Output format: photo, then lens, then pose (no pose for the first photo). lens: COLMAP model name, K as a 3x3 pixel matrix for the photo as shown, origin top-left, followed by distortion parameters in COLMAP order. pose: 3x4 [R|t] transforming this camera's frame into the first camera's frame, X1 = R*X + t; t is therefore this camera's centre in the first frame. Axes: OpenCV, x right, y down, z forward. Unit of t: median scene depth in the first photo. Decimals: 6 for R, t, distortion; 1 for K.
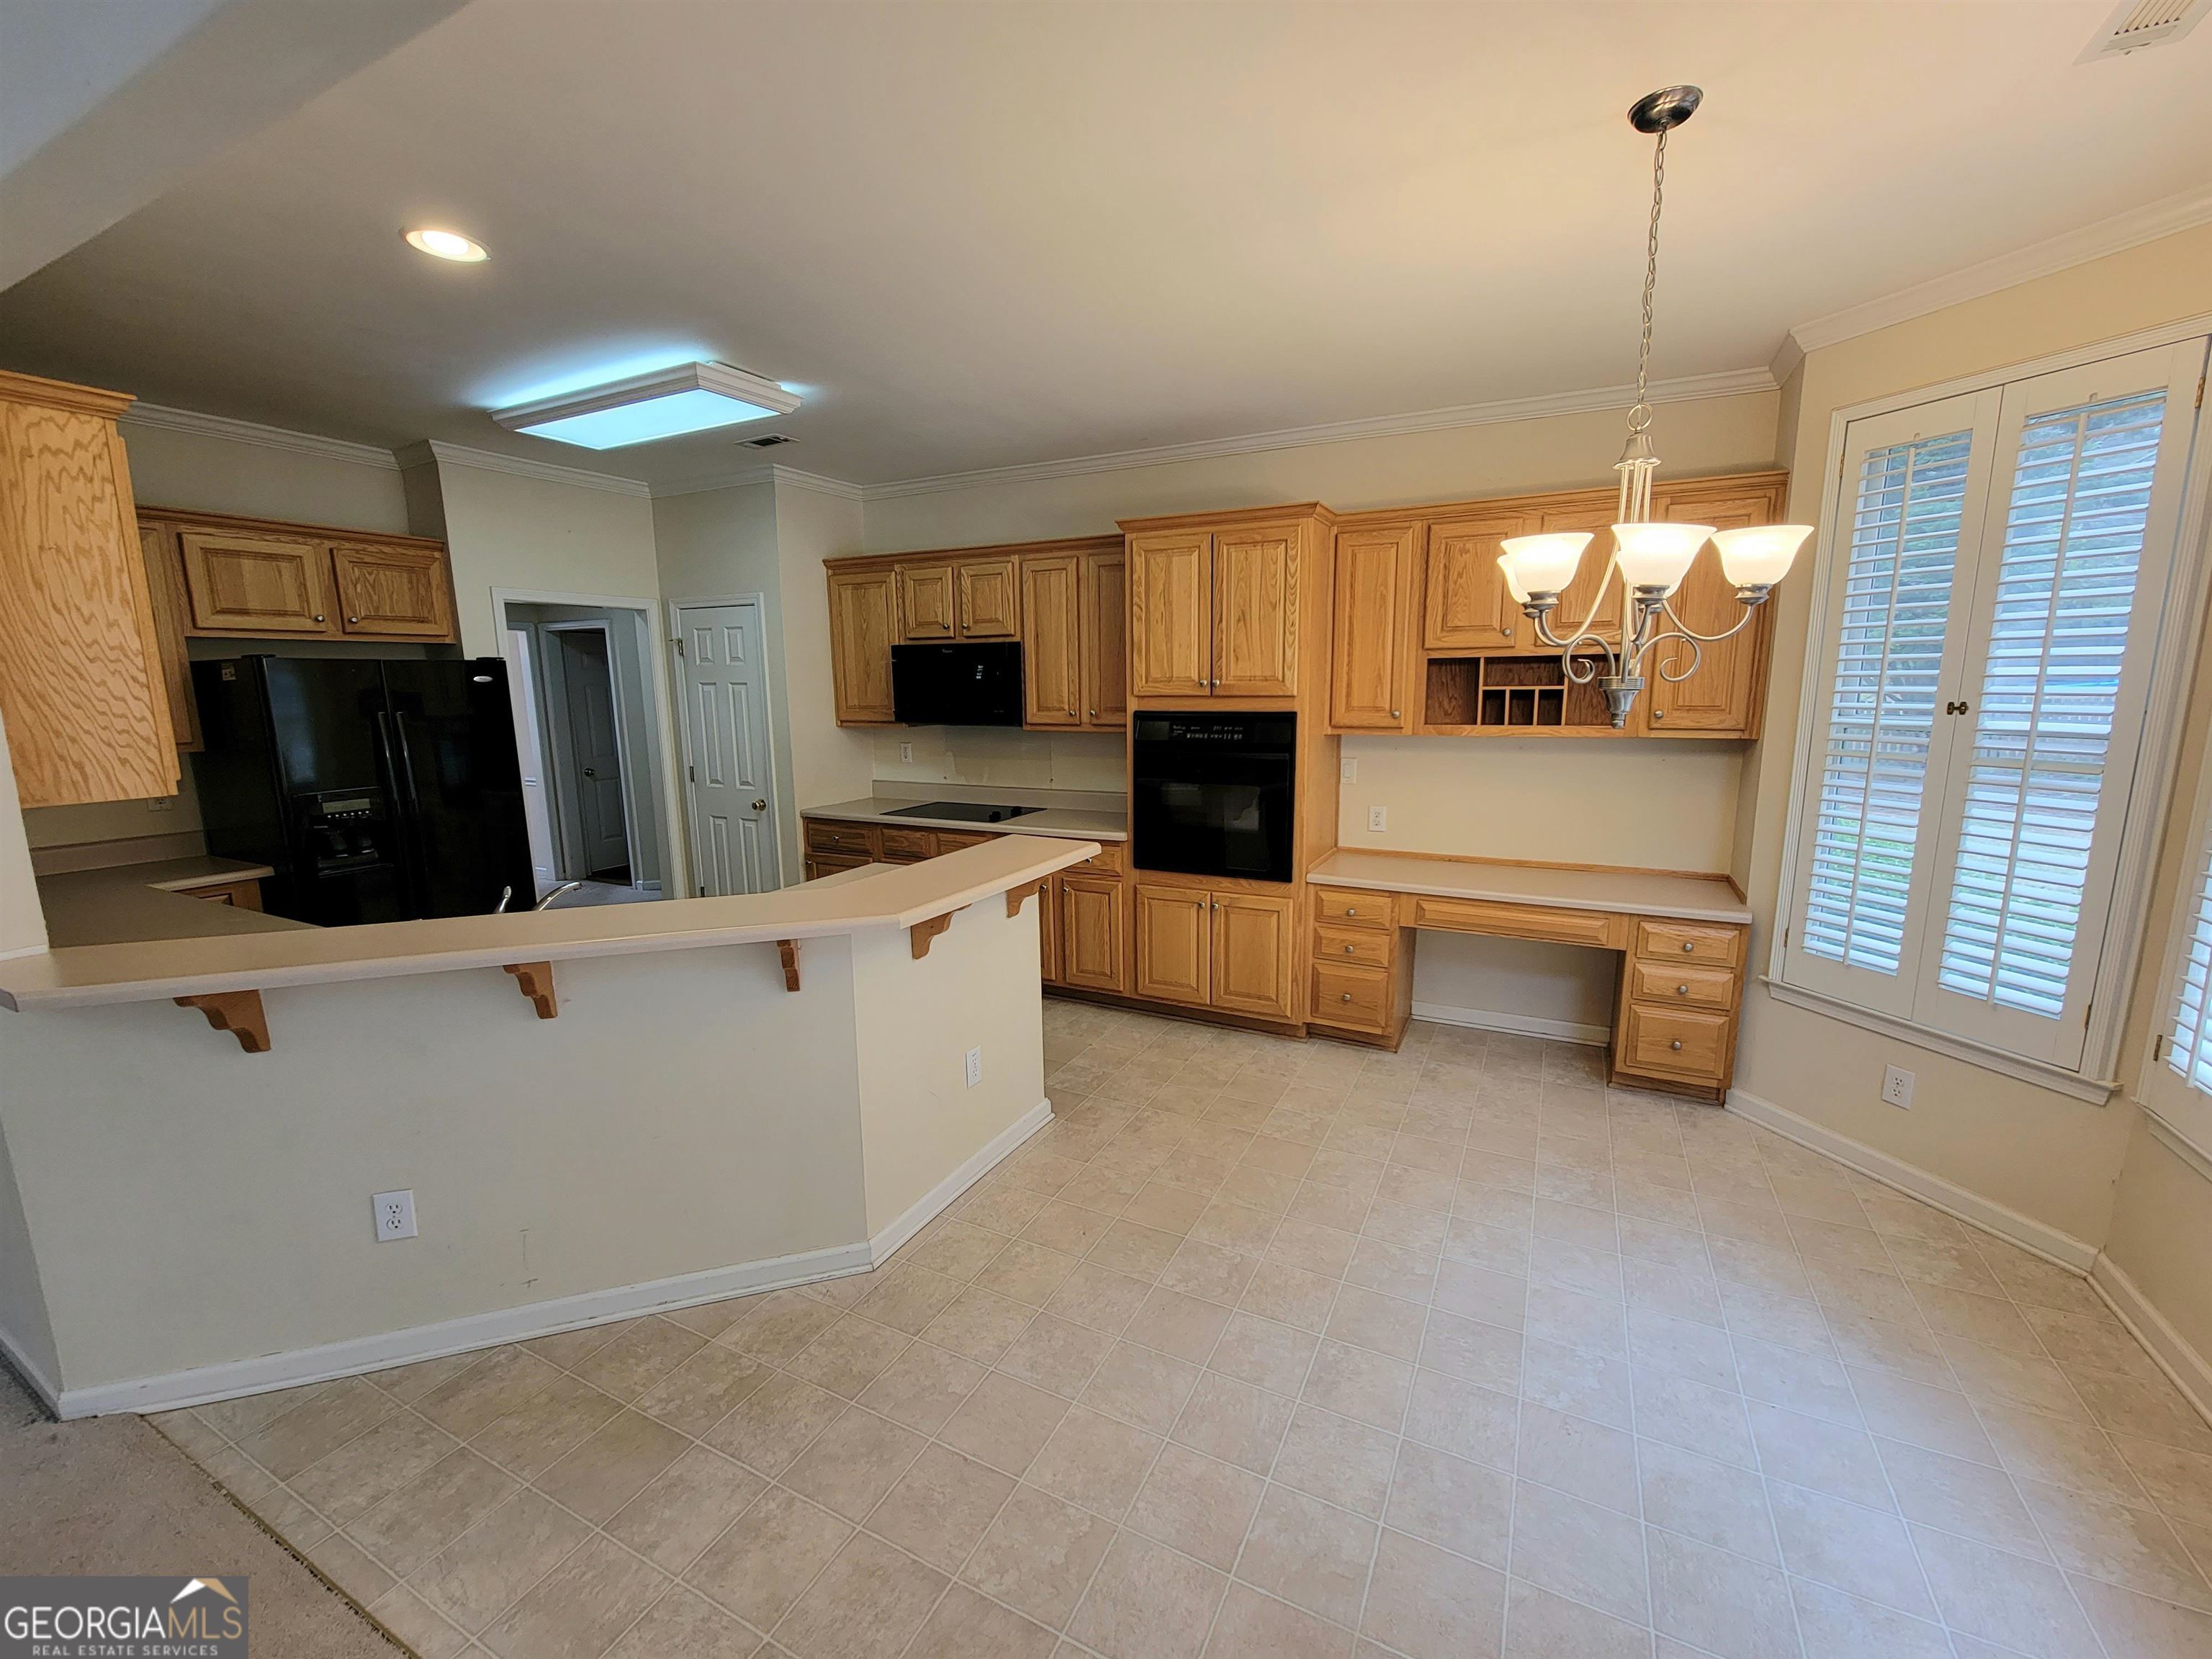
lens RADIAL K [[903.6, 0, 1112.5], [0, 903.6, 831.5], [0, 0, 1]] dist [-0.002376, 0.000165]
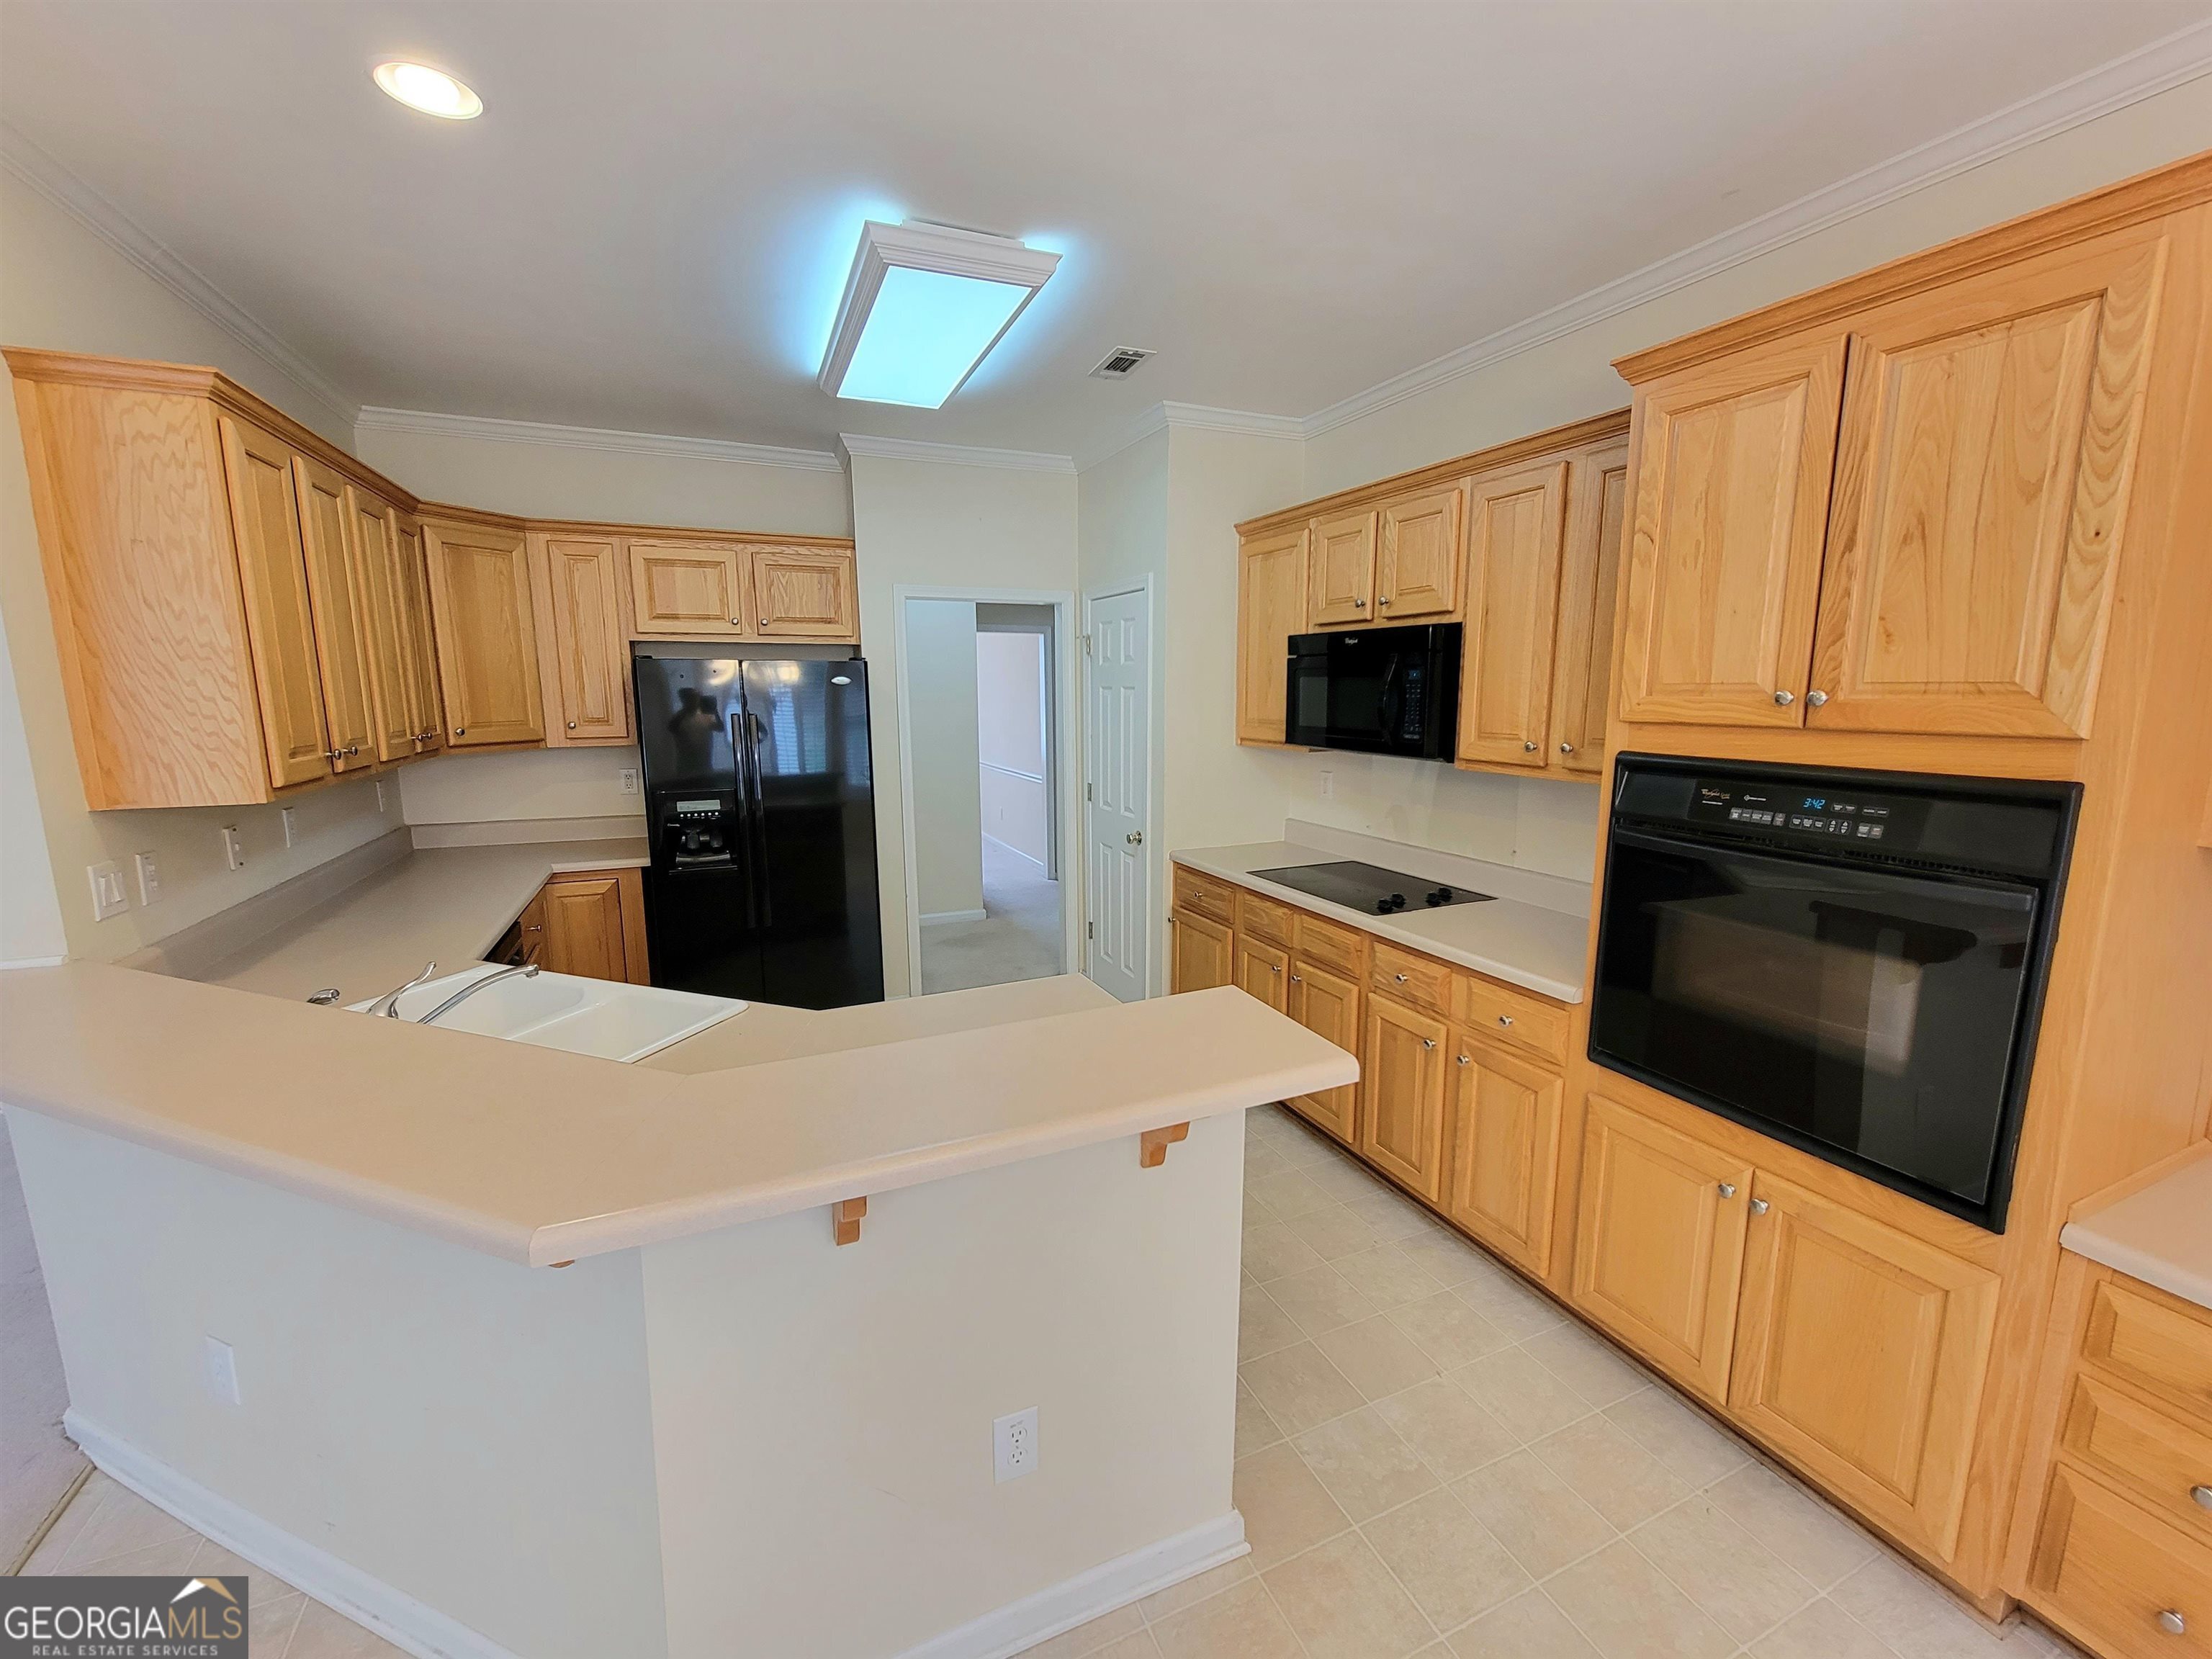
lens RADIAL K [[903.6, 0, 1112.5], [0, 903.6, 831.5], [0, 0, 1]] dist [-0.002376, 0.000165]
pose [[0.774705, 0.108380, -0.622966, 0.126321], [-0.110775, 0.993228, 0.035038, -0.080351], [0.622544, 0.041865, 0.781464, 0.467100]]
